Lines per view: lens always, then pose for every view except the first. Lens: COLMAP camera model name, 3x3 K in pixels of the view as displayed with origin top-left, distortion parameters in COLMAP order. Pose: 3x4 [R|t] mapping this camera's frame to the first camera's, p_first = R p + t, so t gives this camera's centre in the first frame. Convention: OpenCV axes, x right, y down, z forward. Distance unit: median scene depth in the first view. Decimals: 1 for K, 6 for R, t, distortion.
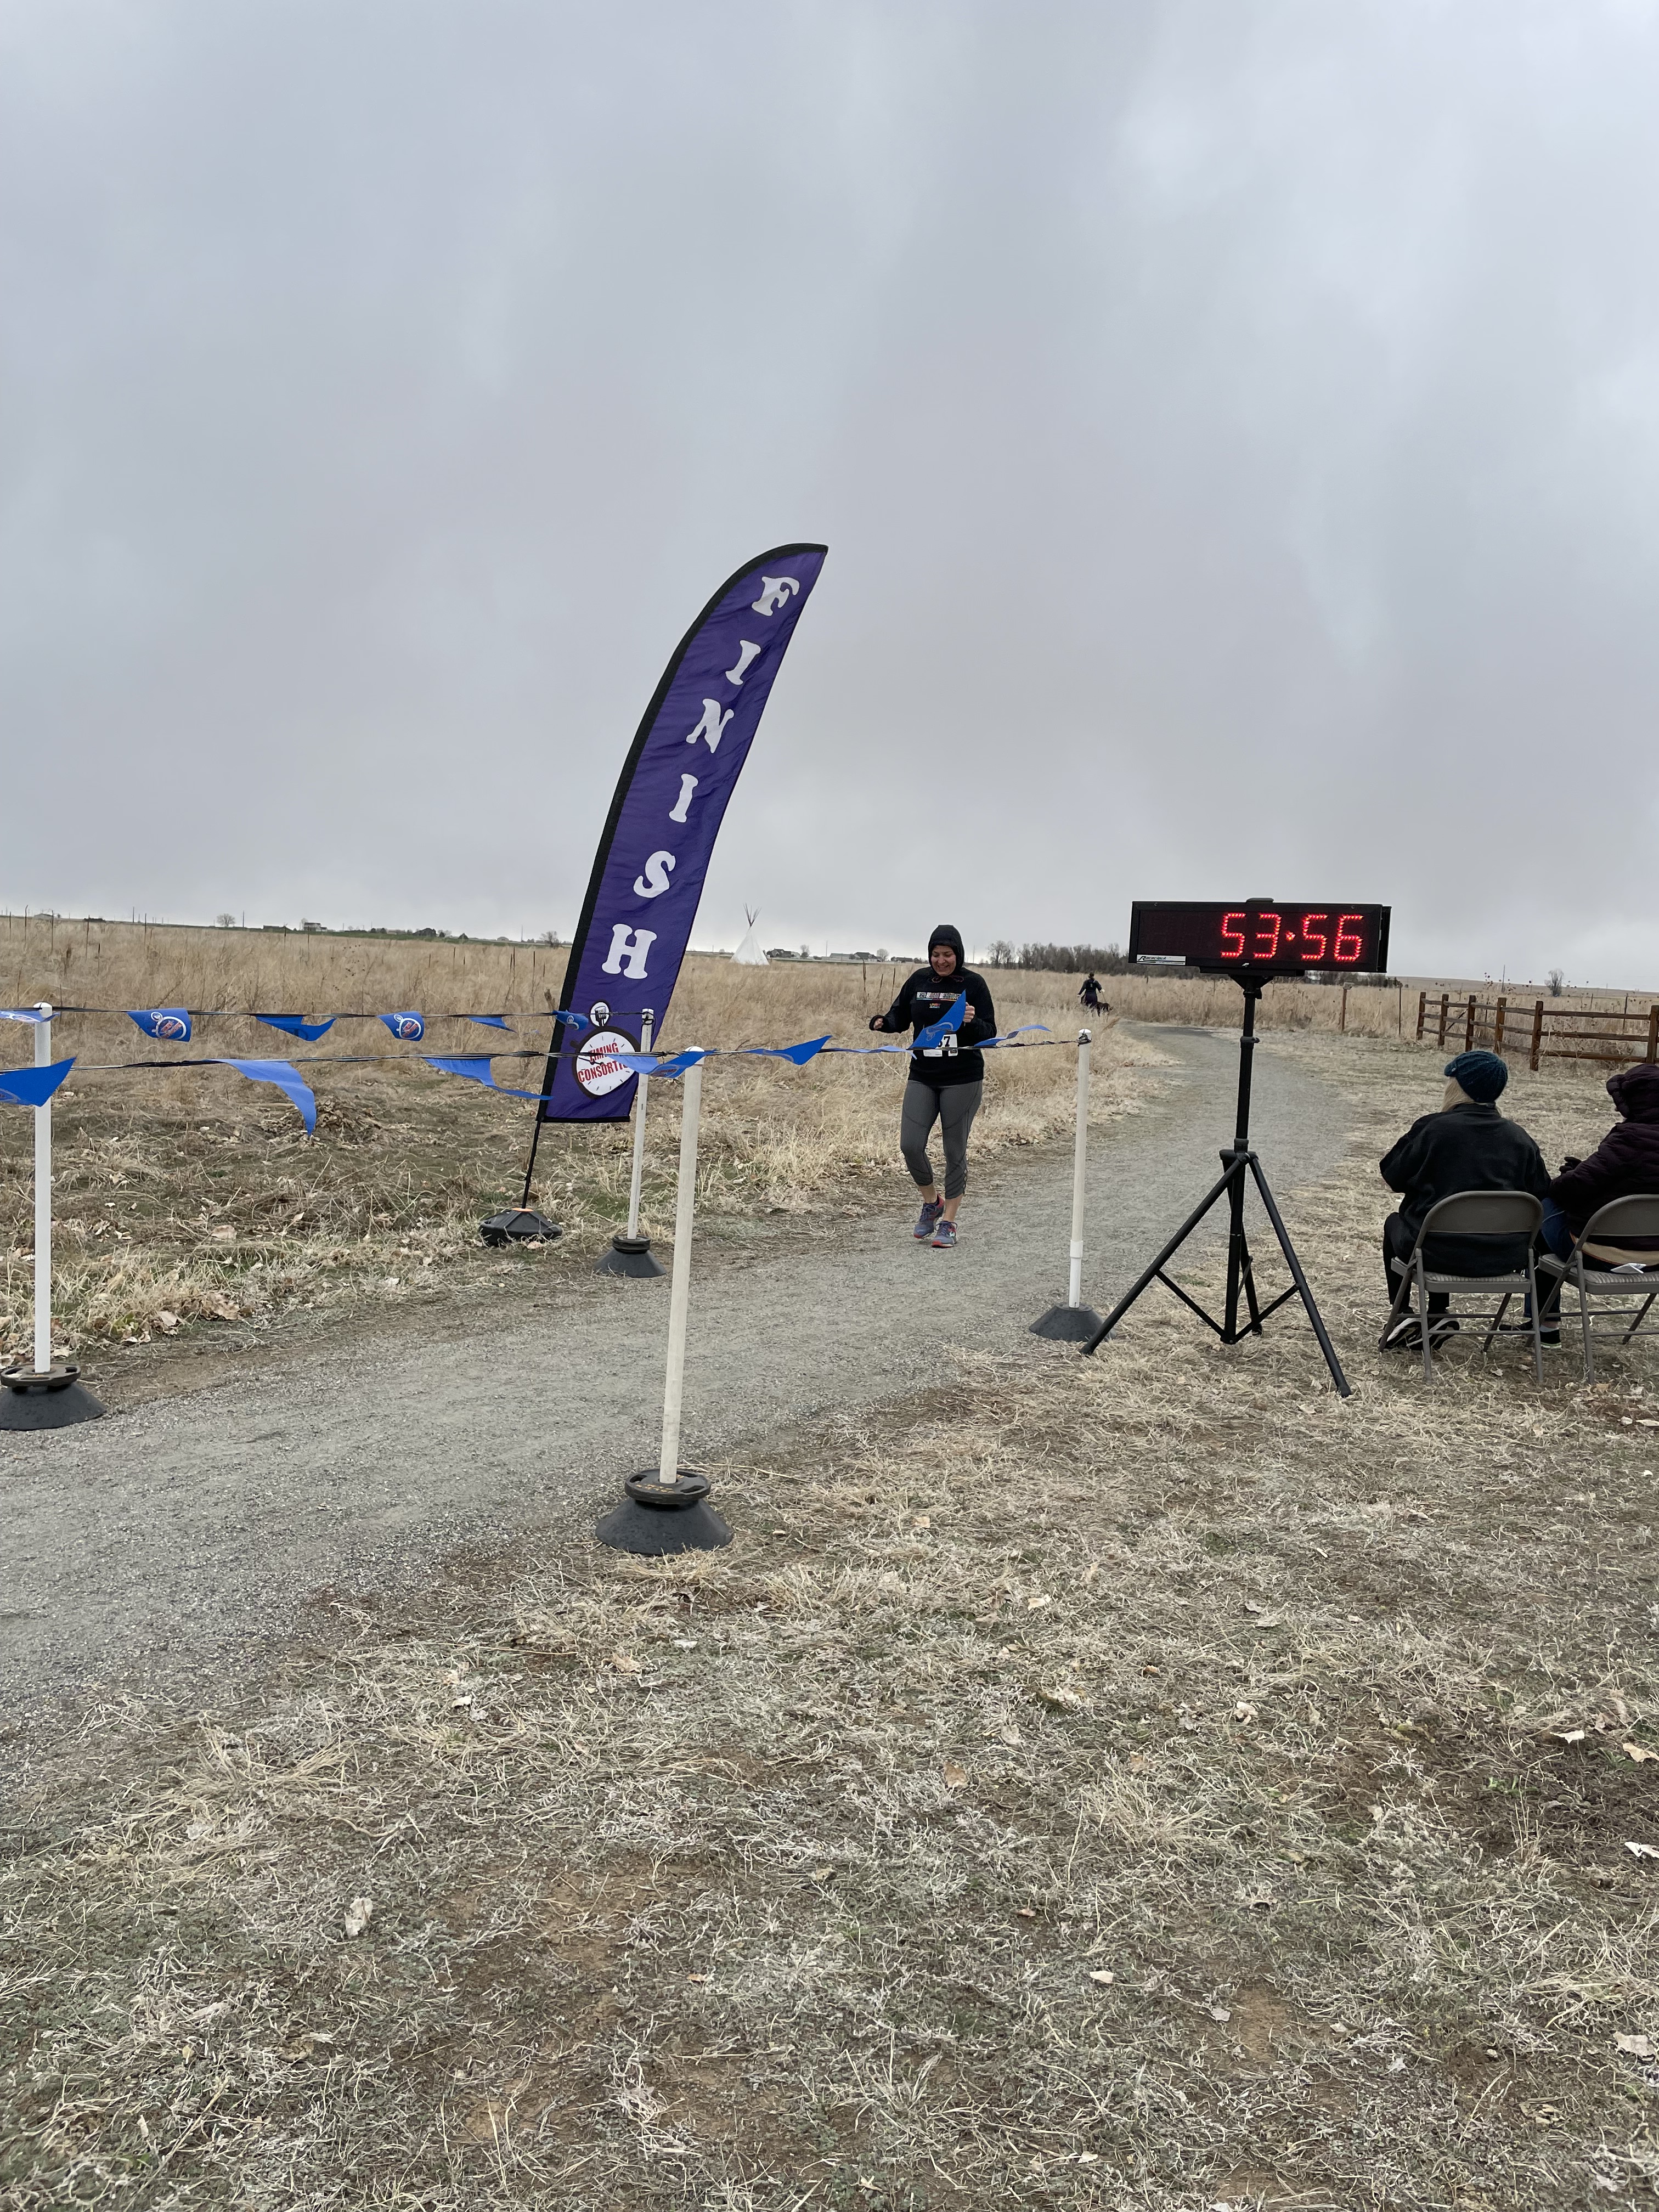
lens RADIAL K [[1653.4, 0, 835.3], [0, 1653.4, 1074.3], [0, 0, 1]] dist [0.092455, -0.117255]
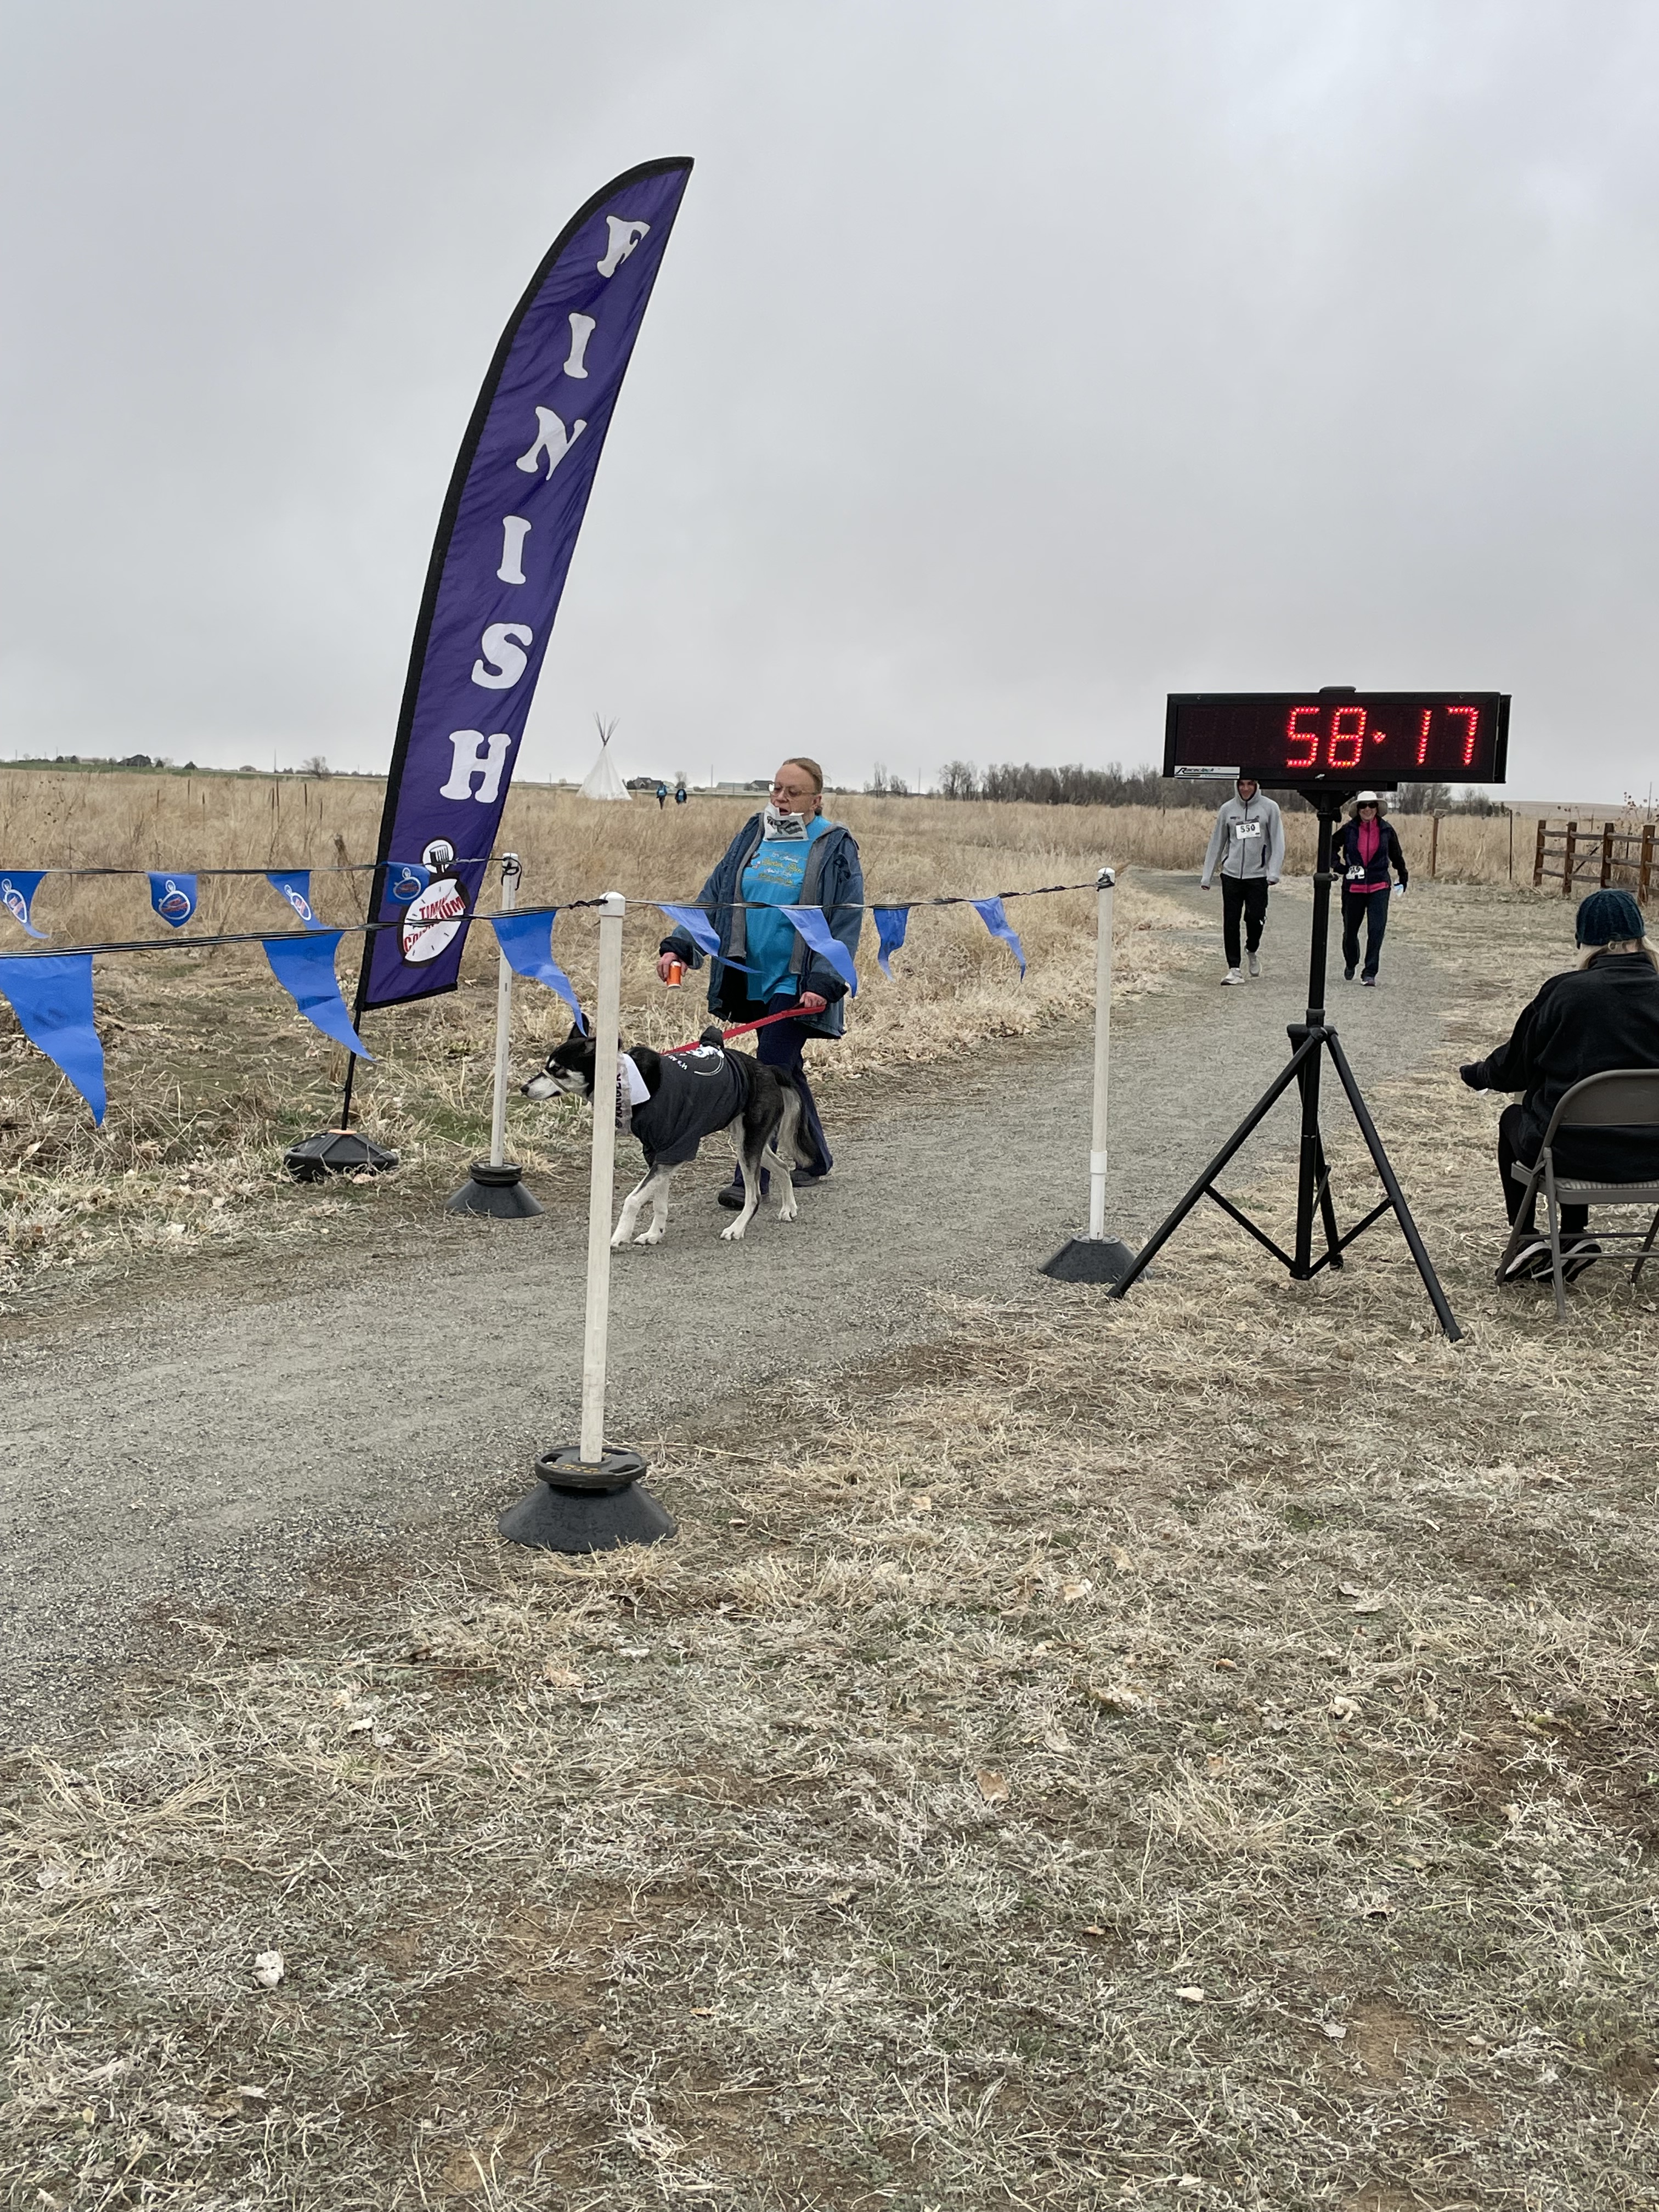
lens RADIAL K [[2317.3, 0, 829.9], [0, 2317.3, 1066.1], [0, 0, 1]] dist [0.101946, -0.145147]
pose [[0.998844, -0.022183, 0.042650, -0.026806], [0.020070, 0.998581, 0.049330, 0.010054], [-0.043684, -0.048417, 0.997872, -0.056192]]
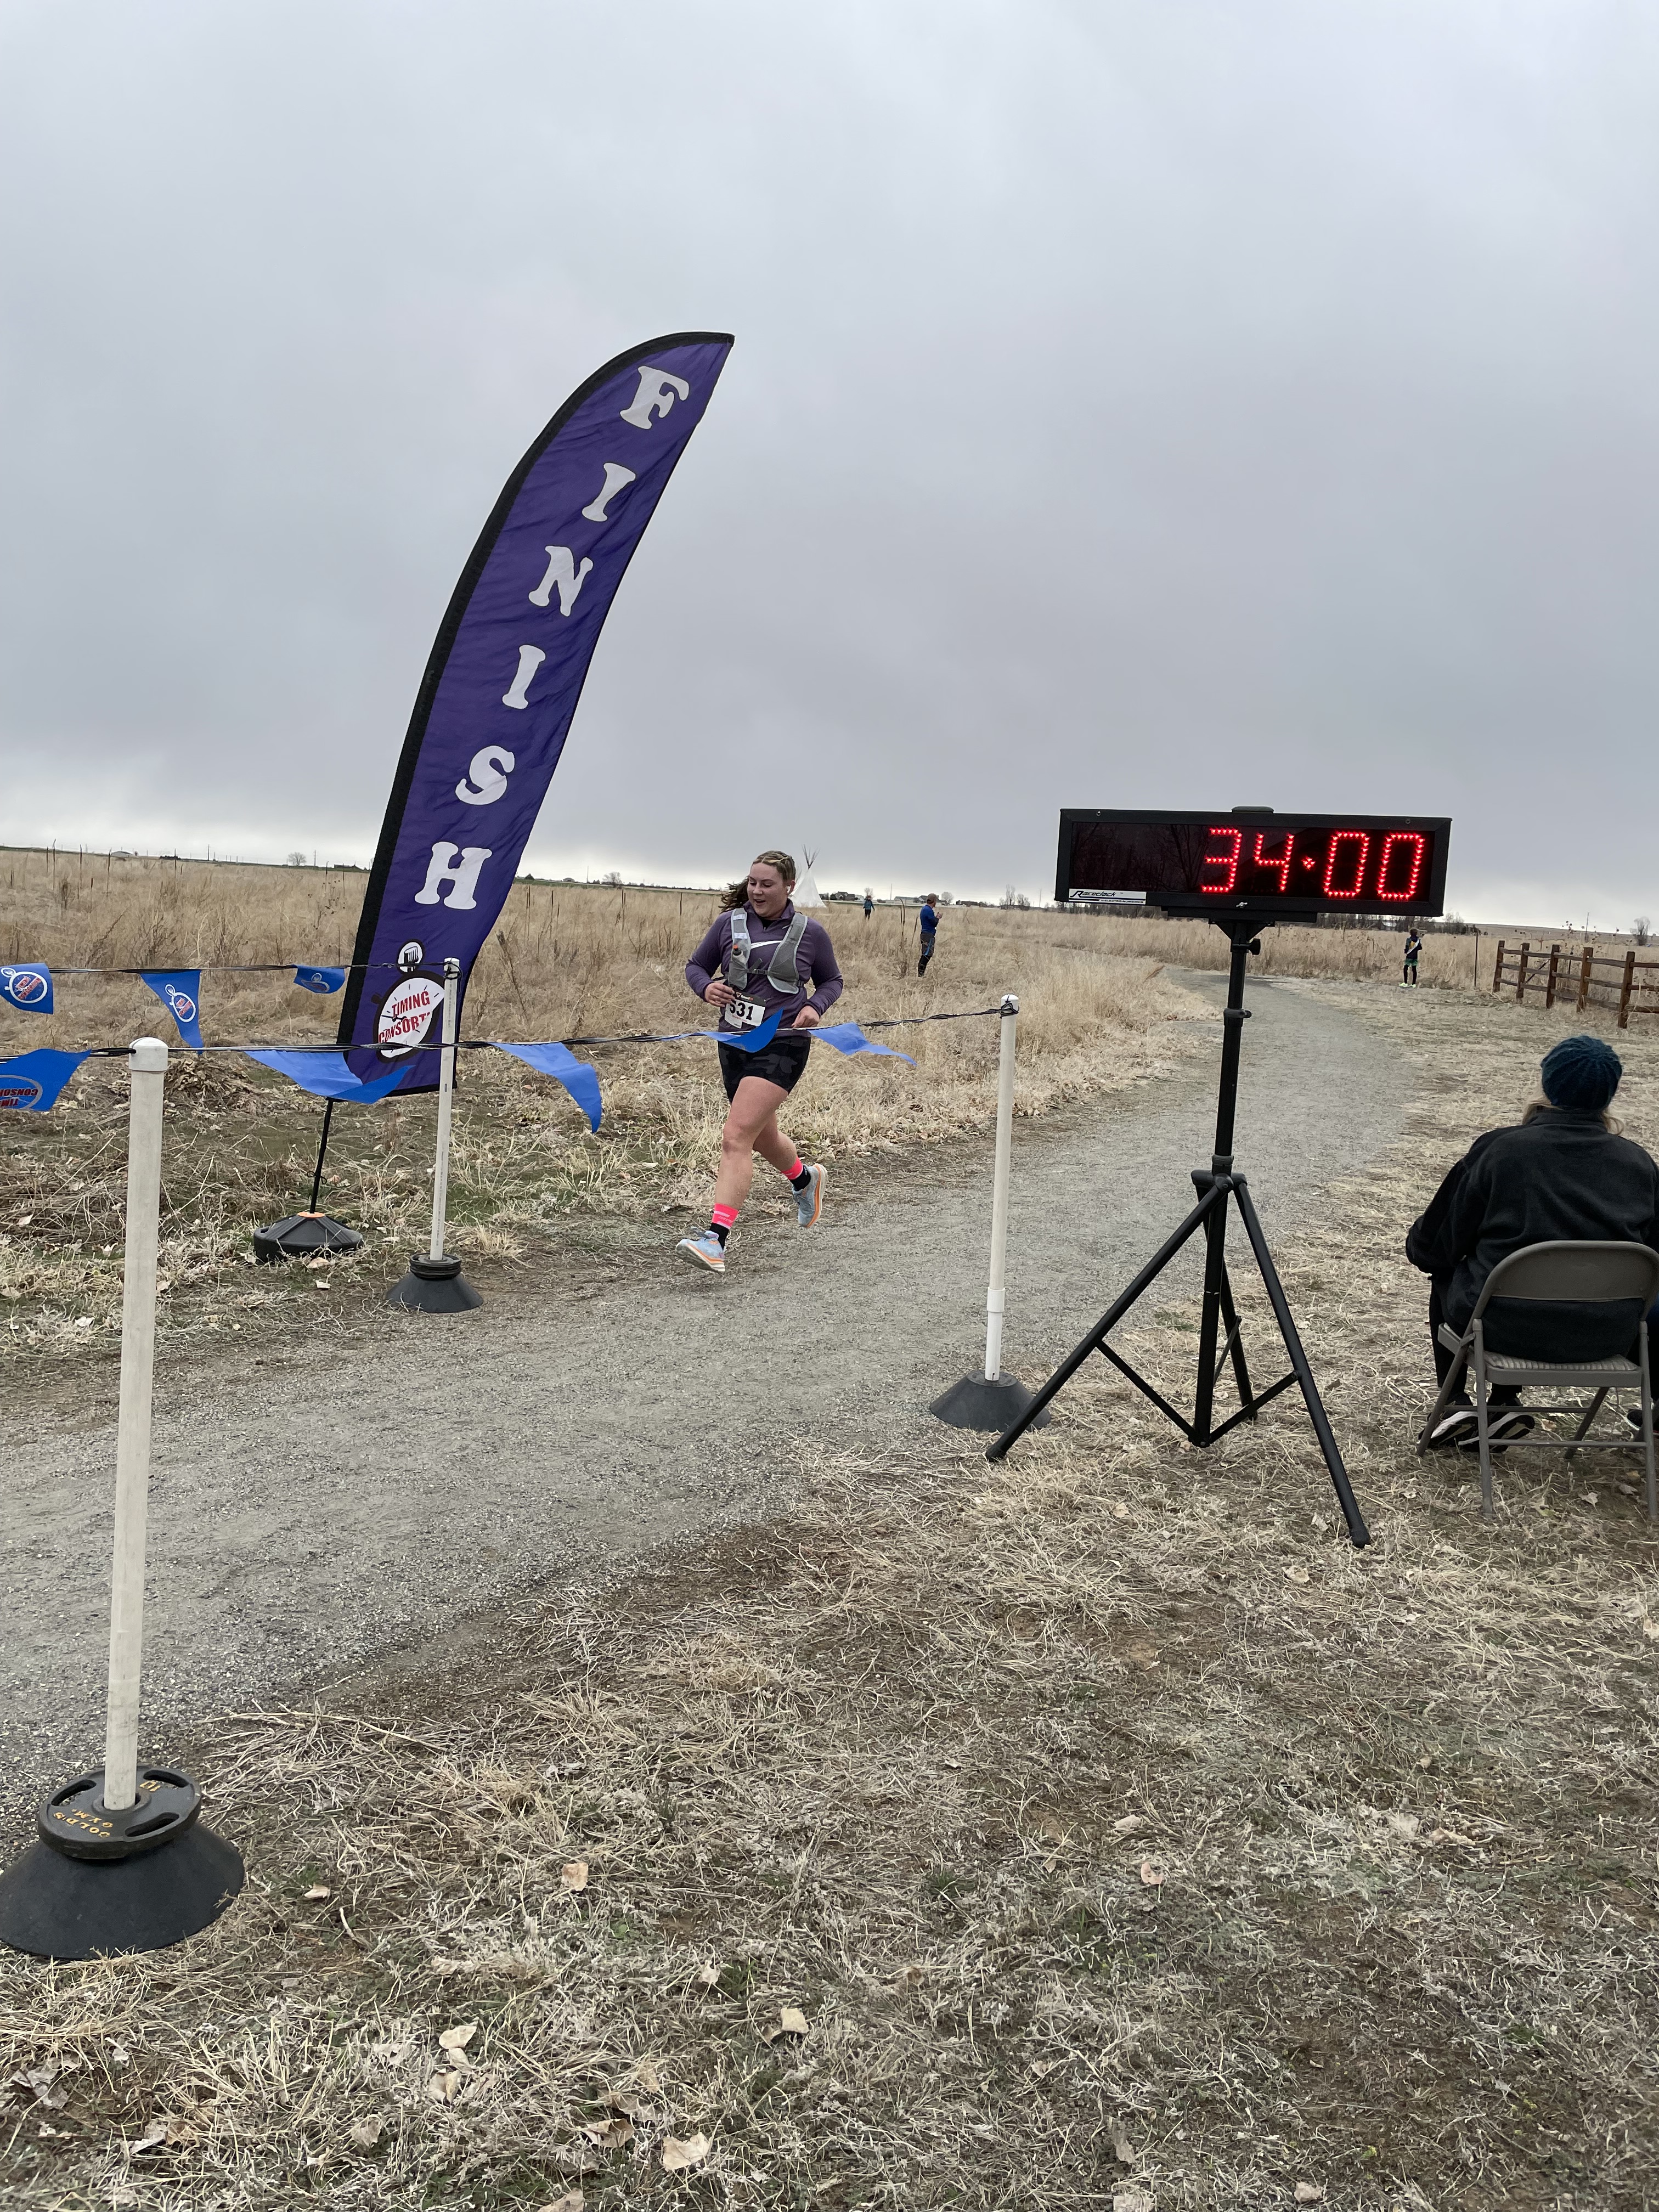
lens RADIAL K [[1659.3, 0, 822.3], [0, 1659.3, 1088.0], [0, 0, 1]] dist [0.091426, -0.122371]
pose [[0.998936, 0.012551, -0.044386, 0.134108], [-0.010679, 0.999054, 0.042154, -0.021358], [0.044873, -0.041635, 0.998125, 0.371418]]
